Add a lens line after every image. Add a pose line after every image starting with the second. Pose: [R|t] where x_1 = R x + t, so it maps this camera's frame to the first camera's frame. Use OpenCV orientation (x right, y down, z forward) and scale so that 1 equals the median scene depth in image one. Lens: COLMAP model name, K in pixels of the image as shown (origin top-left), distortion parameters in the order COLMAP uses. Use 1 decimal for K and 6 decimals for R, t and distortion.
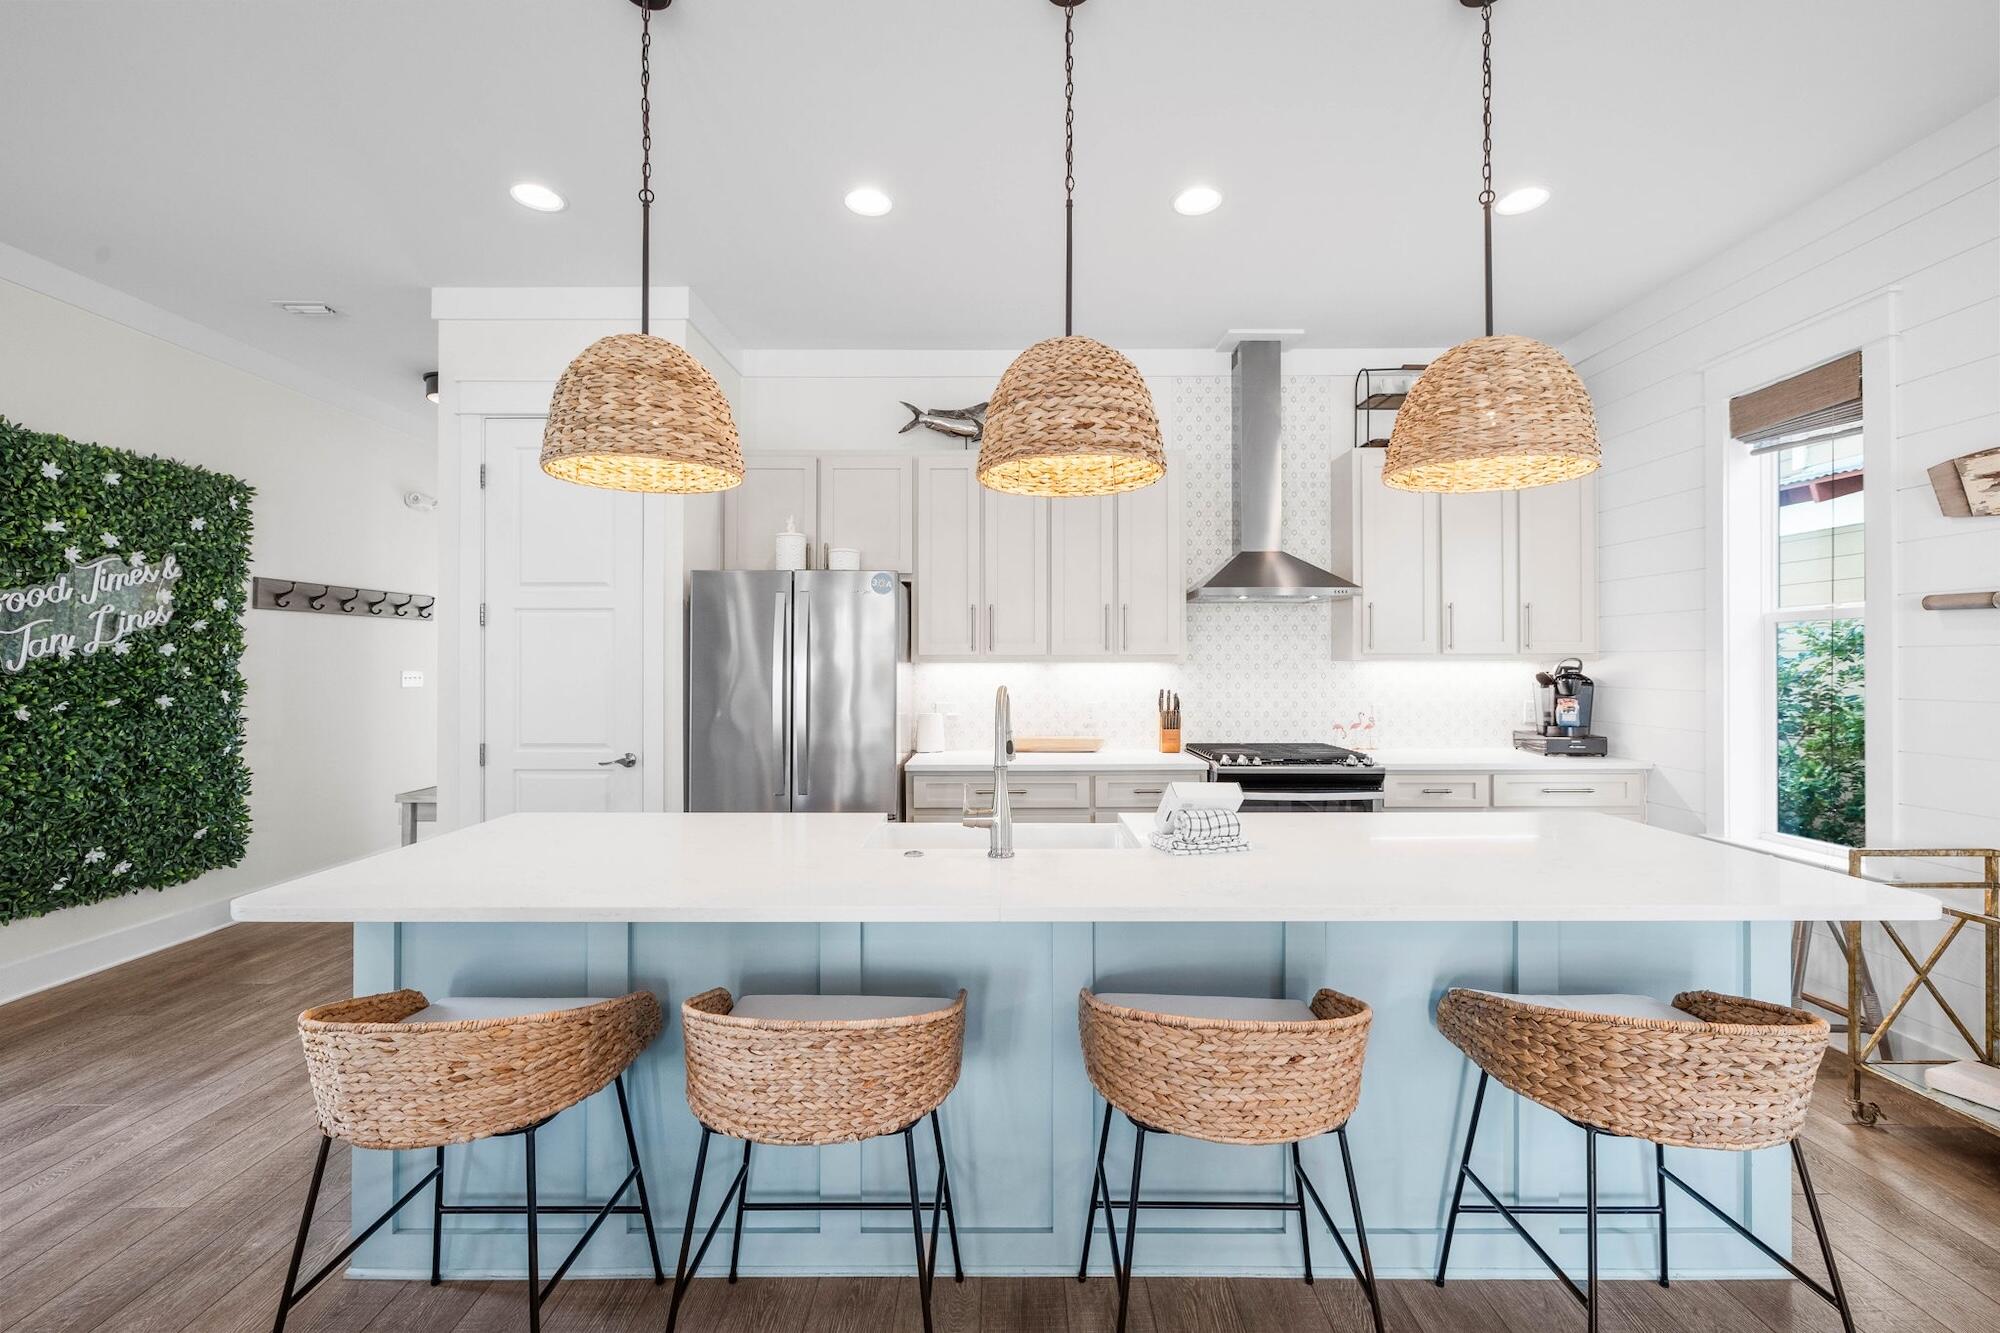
lens RADIAL K [[822.6, 0, 1004.4], [0, 822.6, 643.1], [0, 0, 1]] dist [-0.039415, 0.000223]
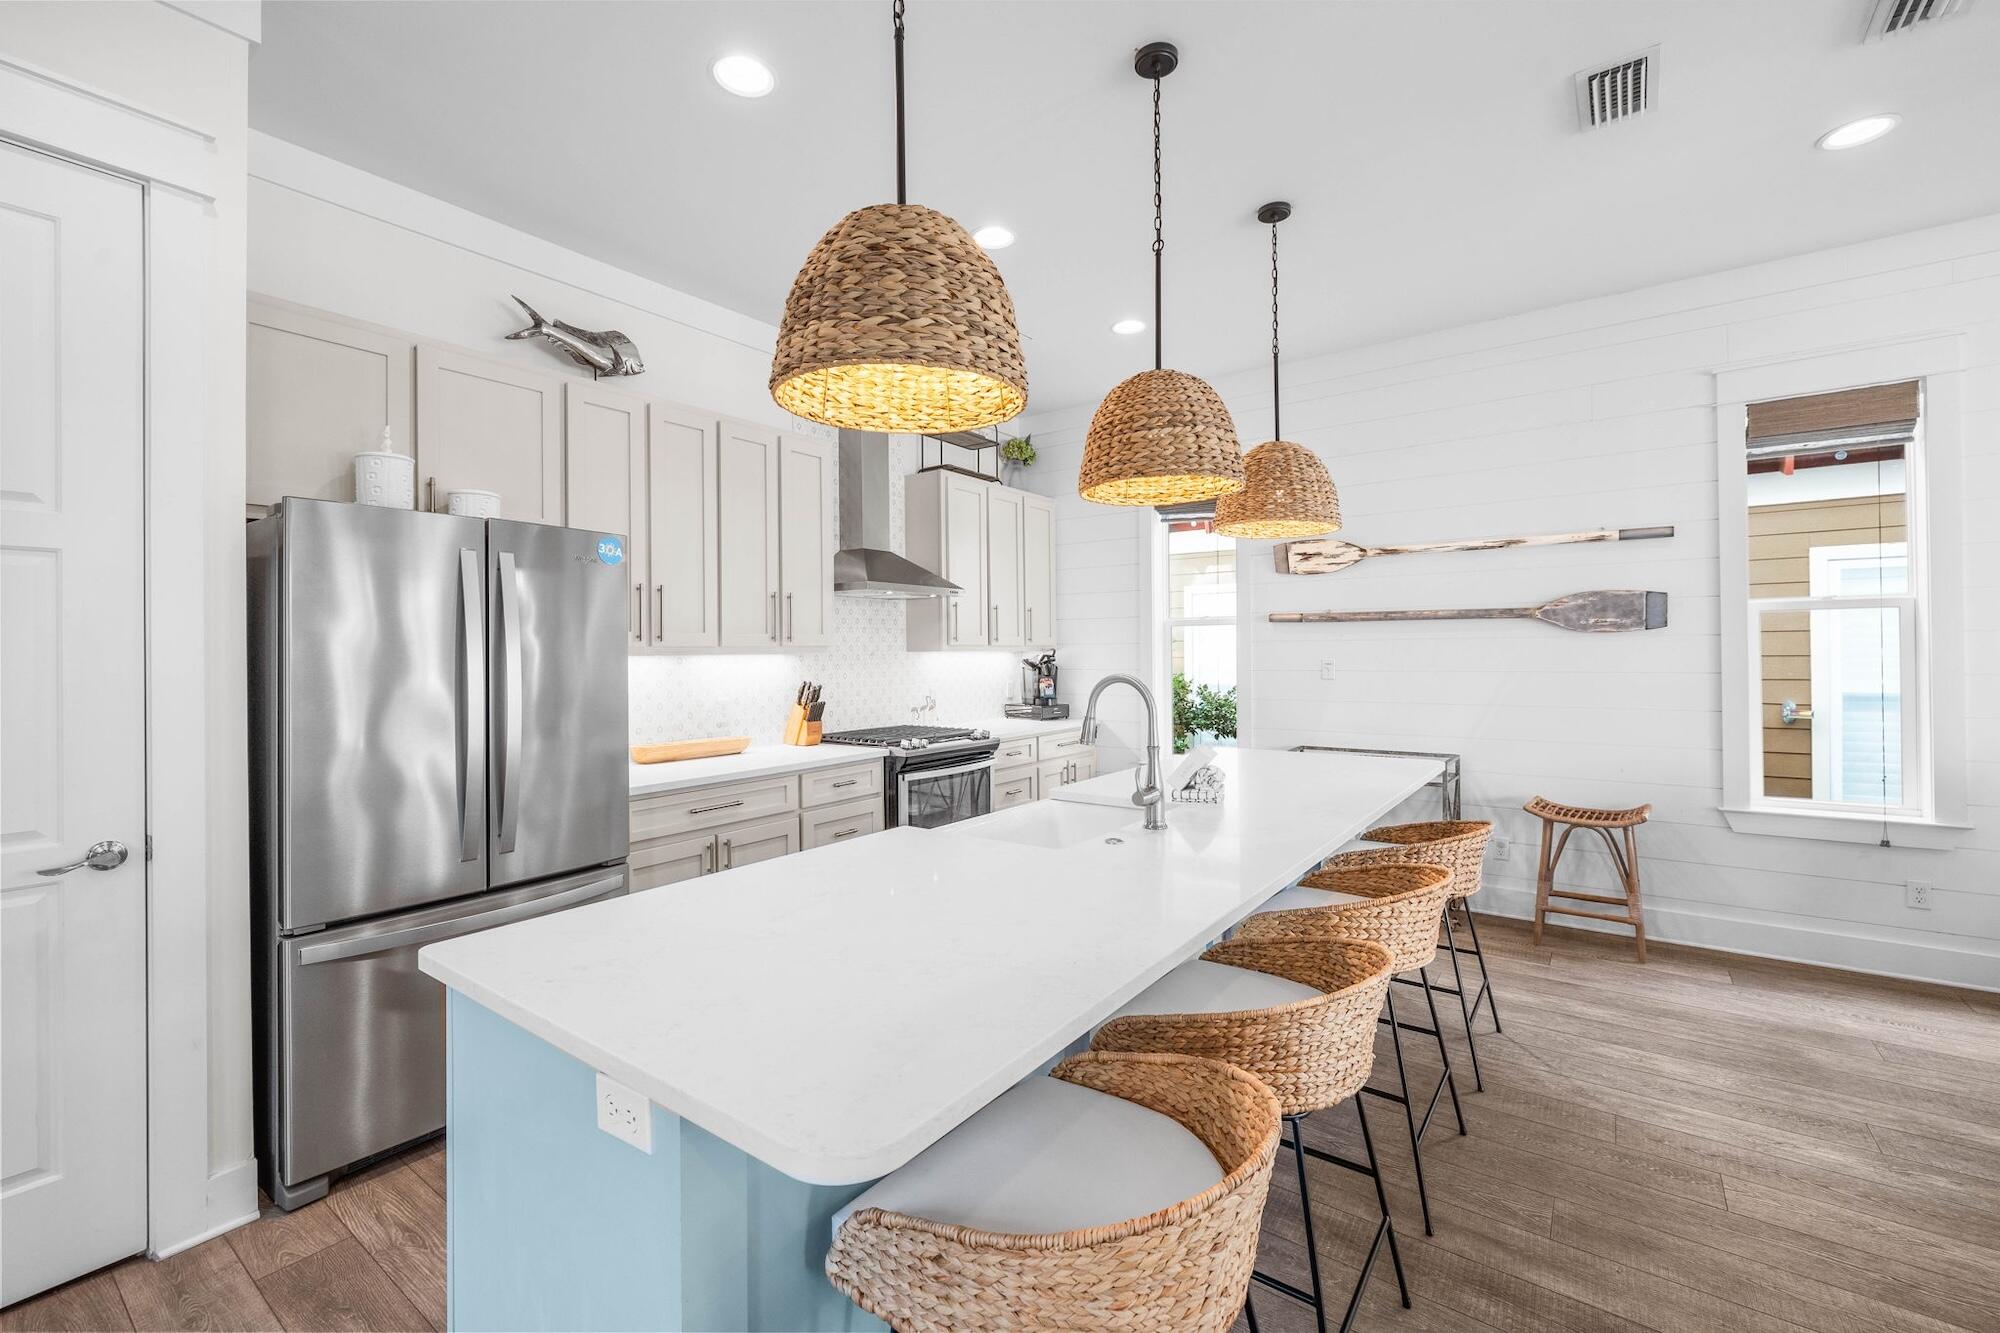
lens RADIAL K [[822.6, 0, 1004.4], [0, 822.6, 643.1], [0, 0, 1]] dist [-0.039415, 0.000223]
pose [[0.575292, 0.003619, 0.817940, -0.489111], [-0.010873, 0.999936, 0.003224, 0.004639], [-0.817876, -0.010748, 0.575294, 0.249317]]
